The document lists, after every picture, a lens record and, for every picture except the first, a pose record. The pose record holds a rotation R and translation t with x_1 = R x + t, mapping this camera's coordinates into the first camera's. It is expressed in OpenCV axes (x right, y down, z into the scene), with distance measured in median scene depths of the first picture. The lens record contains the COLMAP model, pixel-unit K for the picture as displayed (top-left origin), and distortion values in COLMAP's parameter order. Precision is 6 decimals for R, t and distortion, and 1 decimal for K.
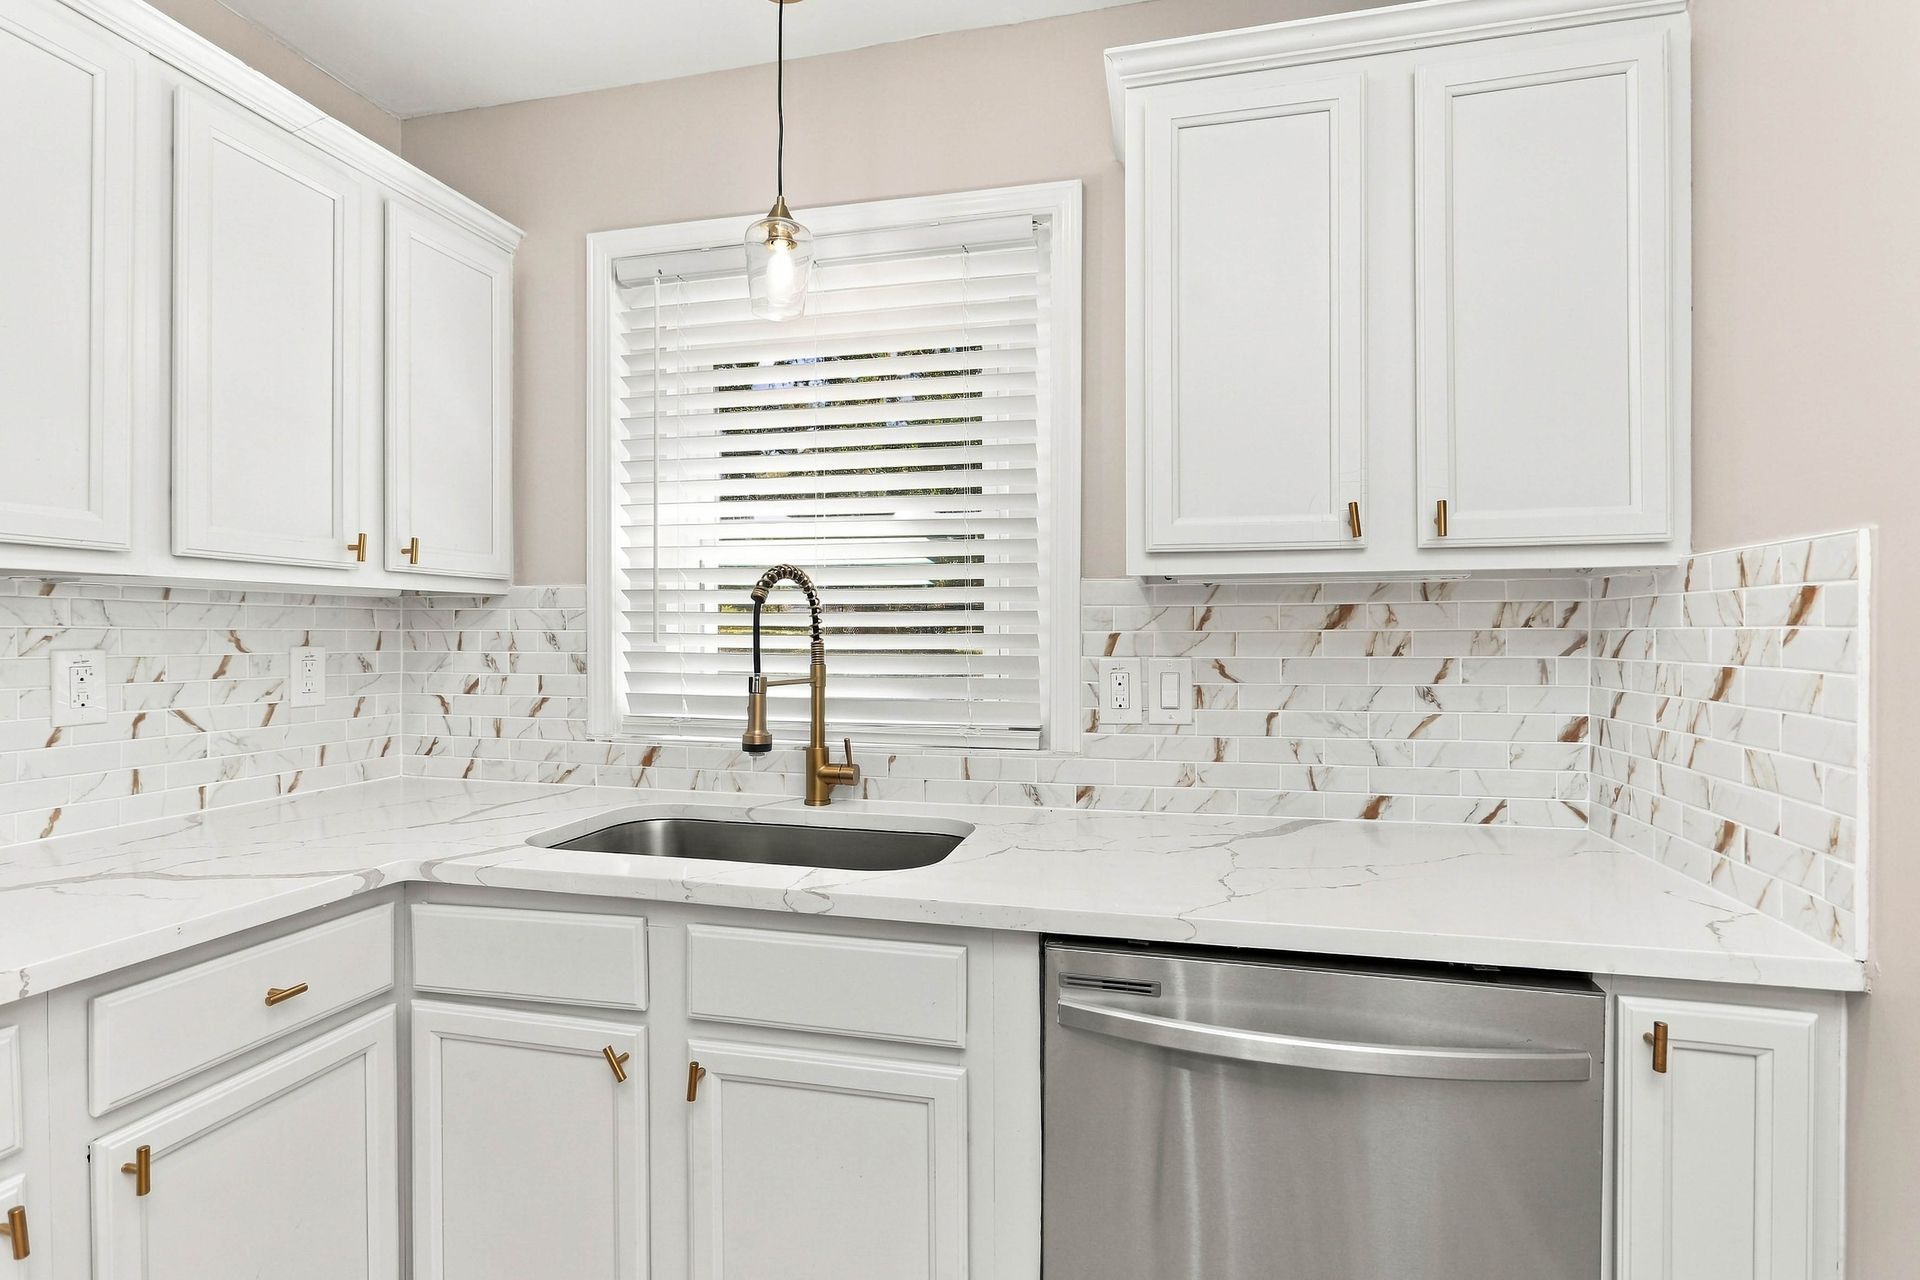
lens RADIAL K [[929.3, 0, 954.8], [0, 929.3, 612.3], [0, 0, 1]] dist [-0.013735, -0.000130]
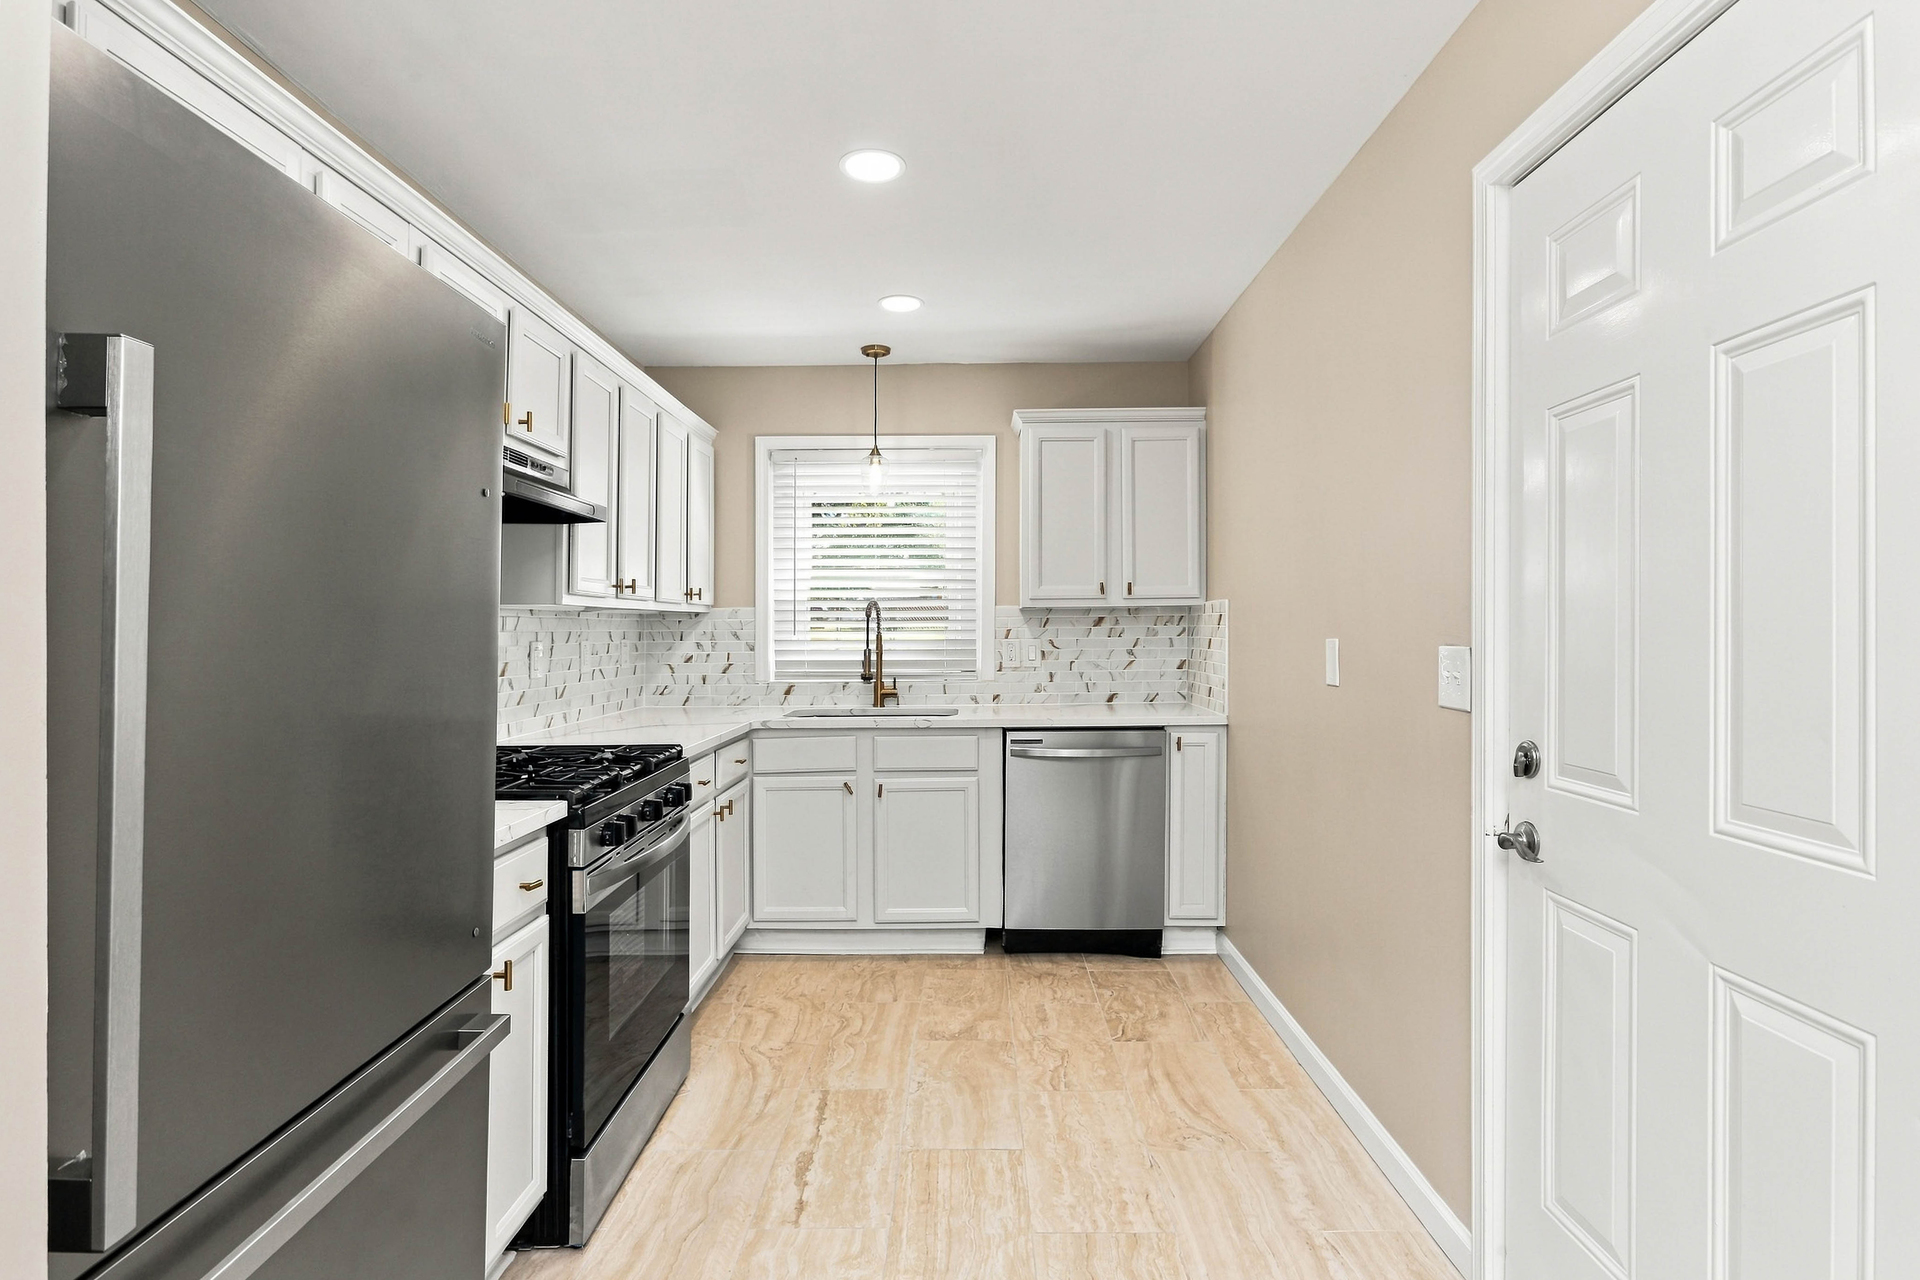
lens RADIAL K [[929.3, 0, 959.6], [0, 929.3, 631.4], [0, 0, 1]] dist [-0.013735, -0.000130]
pose [[0.973403, -0.009622, 0.228896, -0.504256], [0.003623, 0.999639, 0.026613, -0.036270], [-0.229069, -0.025075, 0.973087, -1.306221]]
